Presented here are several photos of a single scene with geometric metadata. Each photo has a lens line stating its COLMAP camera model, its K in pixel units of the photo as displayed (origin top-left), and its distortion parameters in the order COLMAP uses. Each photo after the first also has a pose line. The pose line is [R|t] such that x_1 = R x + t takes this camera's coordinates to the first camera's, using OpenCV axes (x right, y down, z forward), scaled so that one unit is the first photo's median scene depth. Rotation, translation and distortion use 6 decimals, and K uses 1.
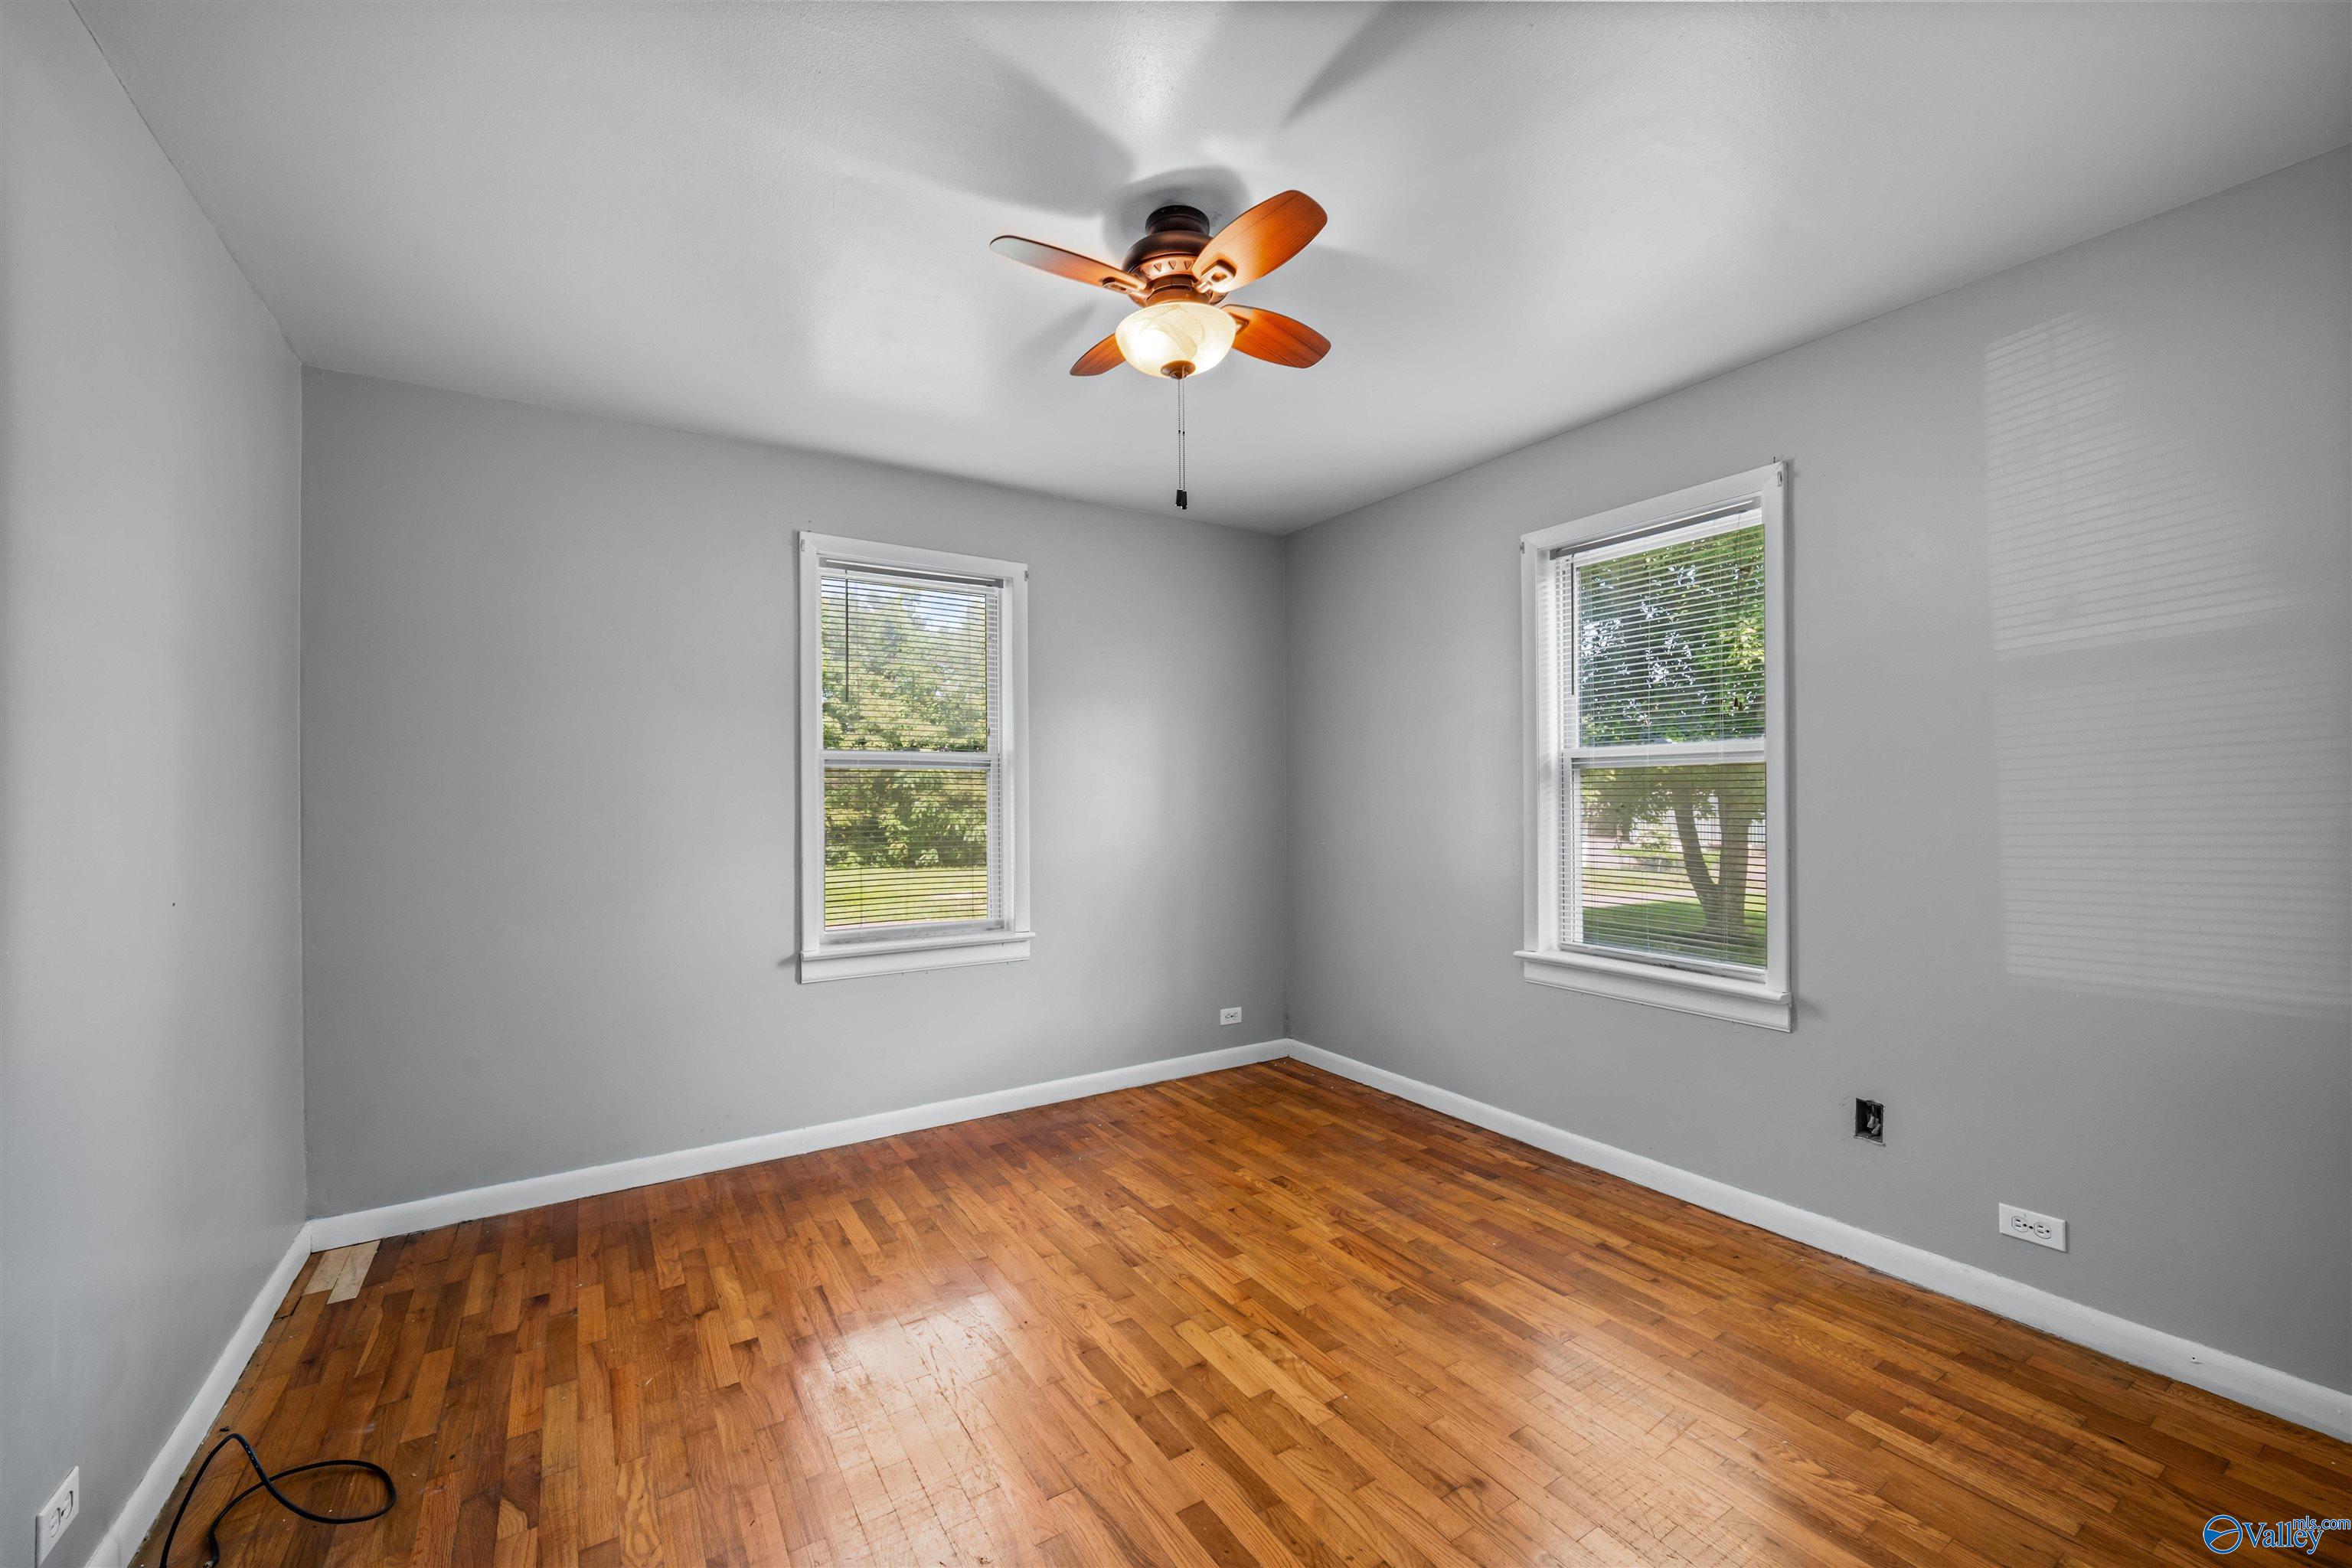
lens RADIAL K [[935.9, 0, 1168.1], [0, 935.9, 786.8], [0, 0, 1]] dist [0.000864, 0.000185]
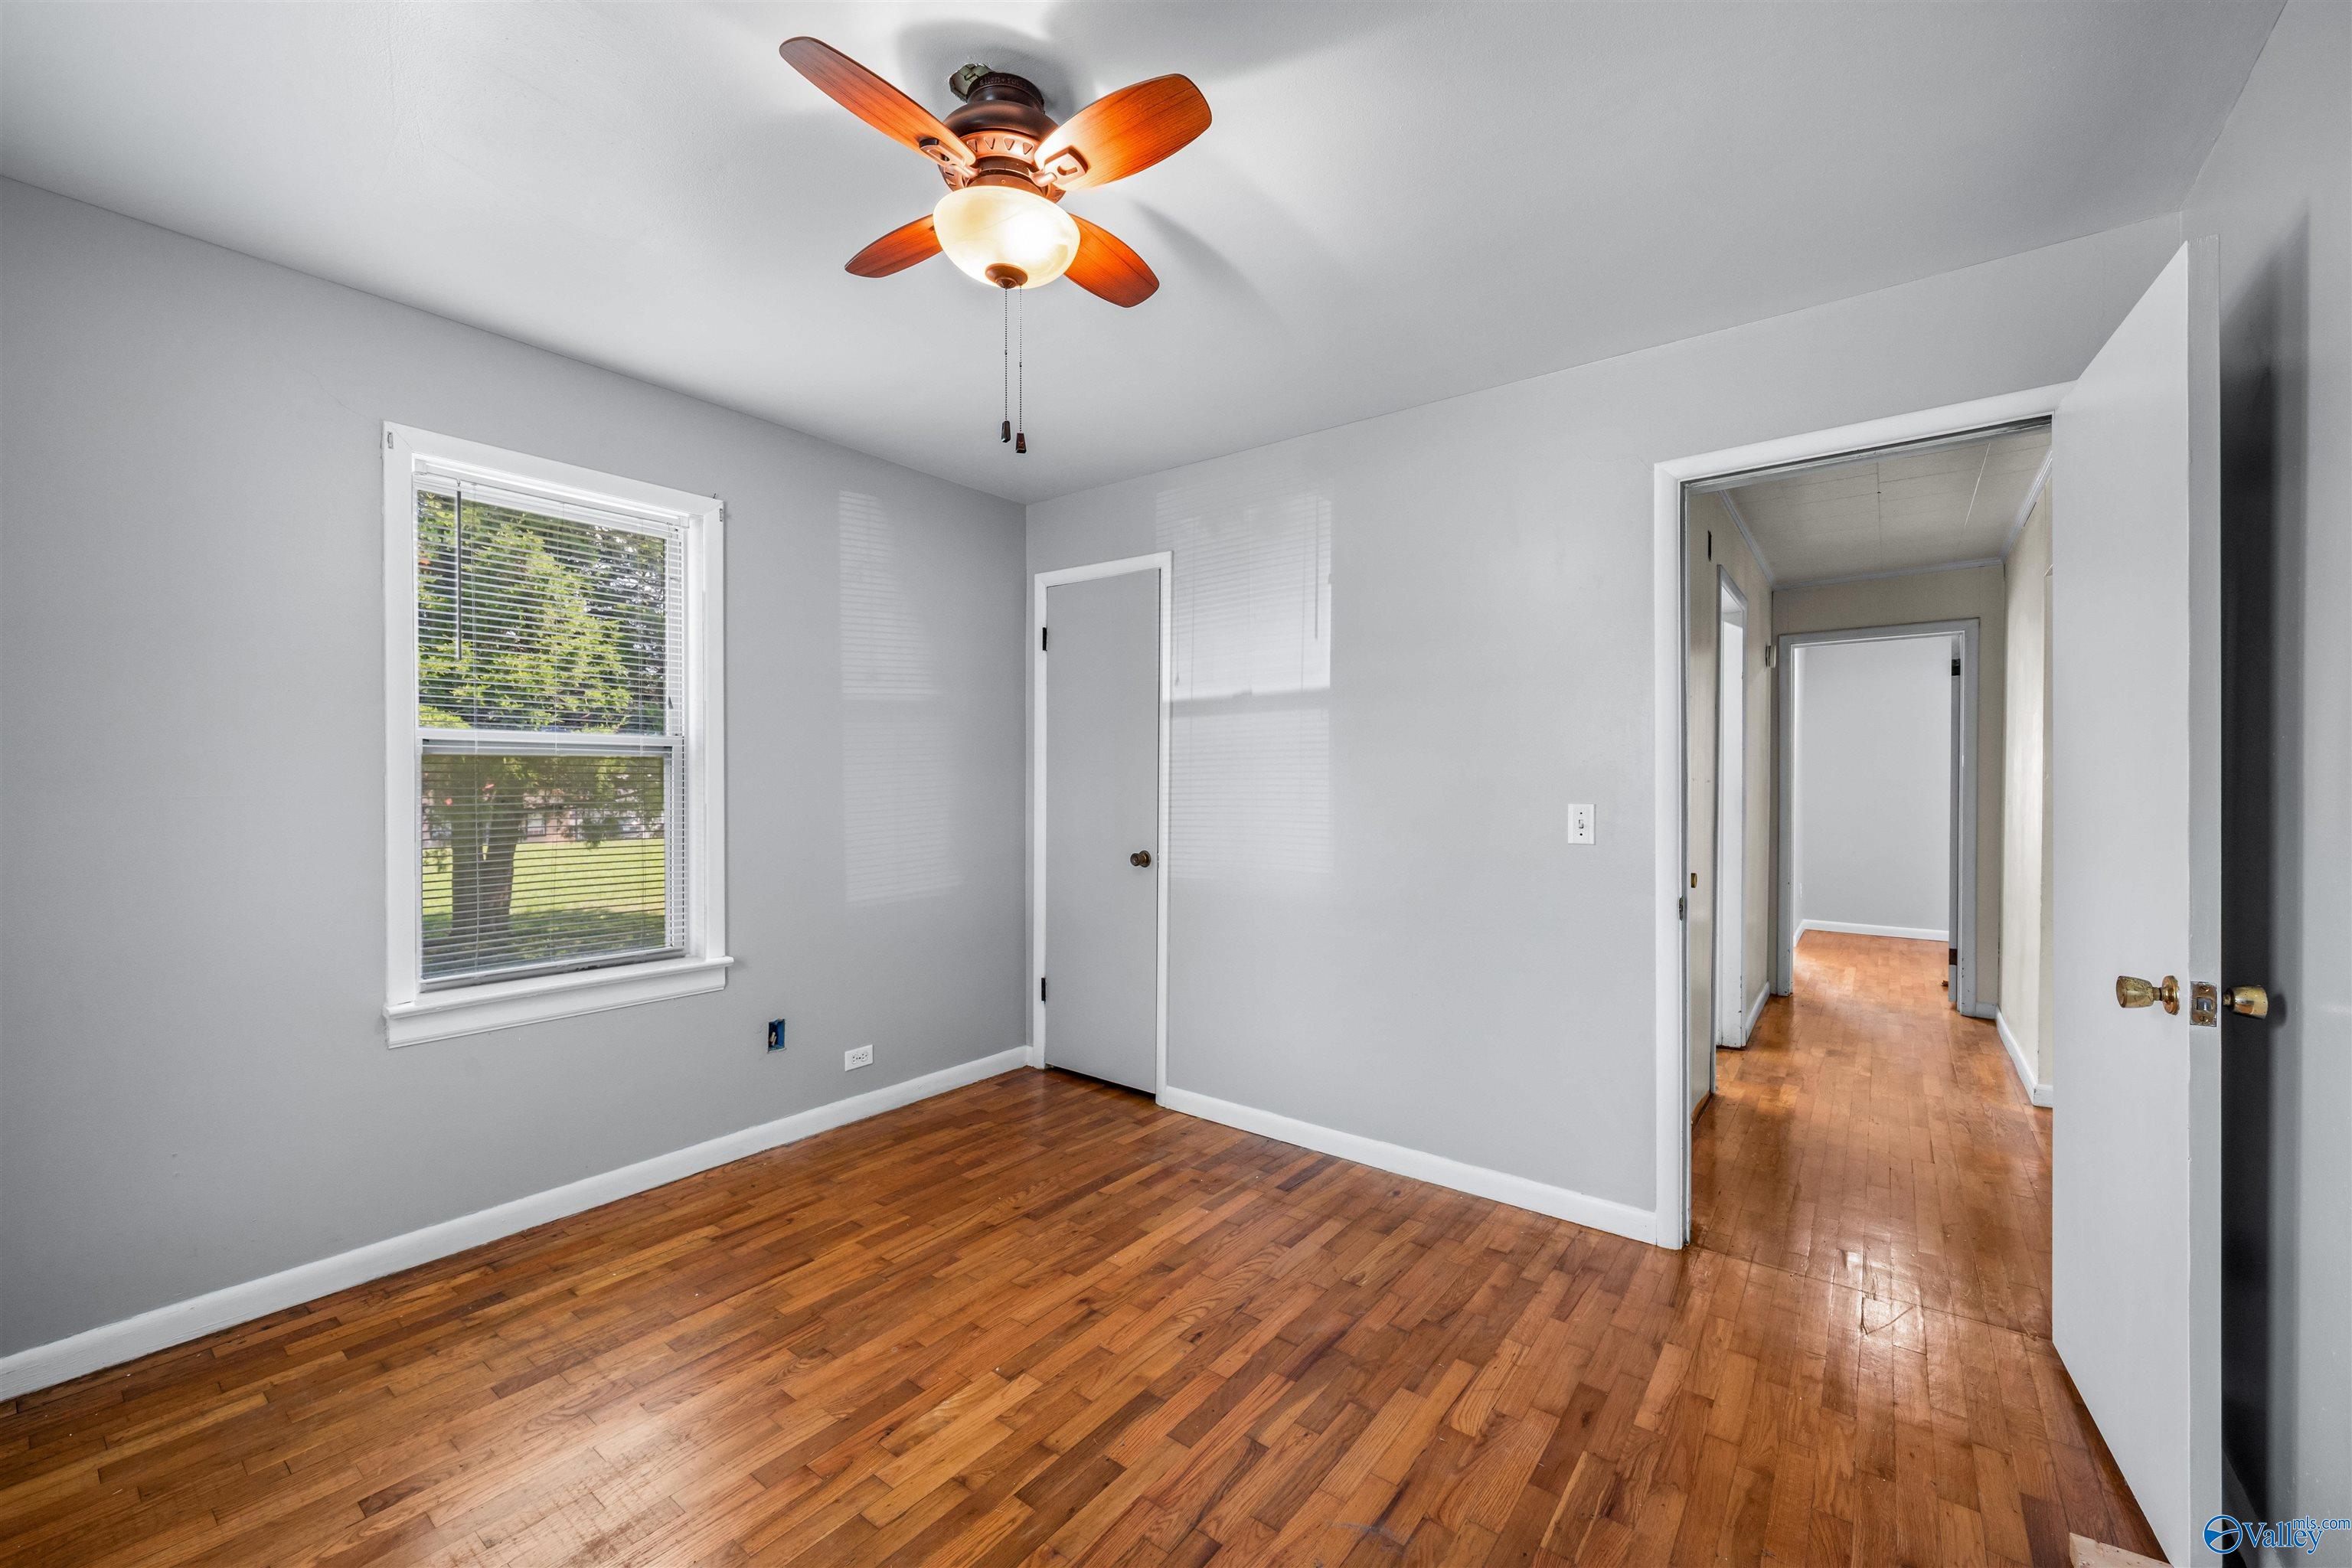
lens RADIAL K [[935.9, 0, 1168.0], [0, 935.9, 789.9], [0, 0, 1]] dist [0.000864, 0.000185]
pose [[-0.346979, -0.001490, 0.937872, -0.652448], [-0.007033, 0.999975, -0.001013, 0.009711], [-0.937847, -0.006948, -0.346981, 0.917861]]
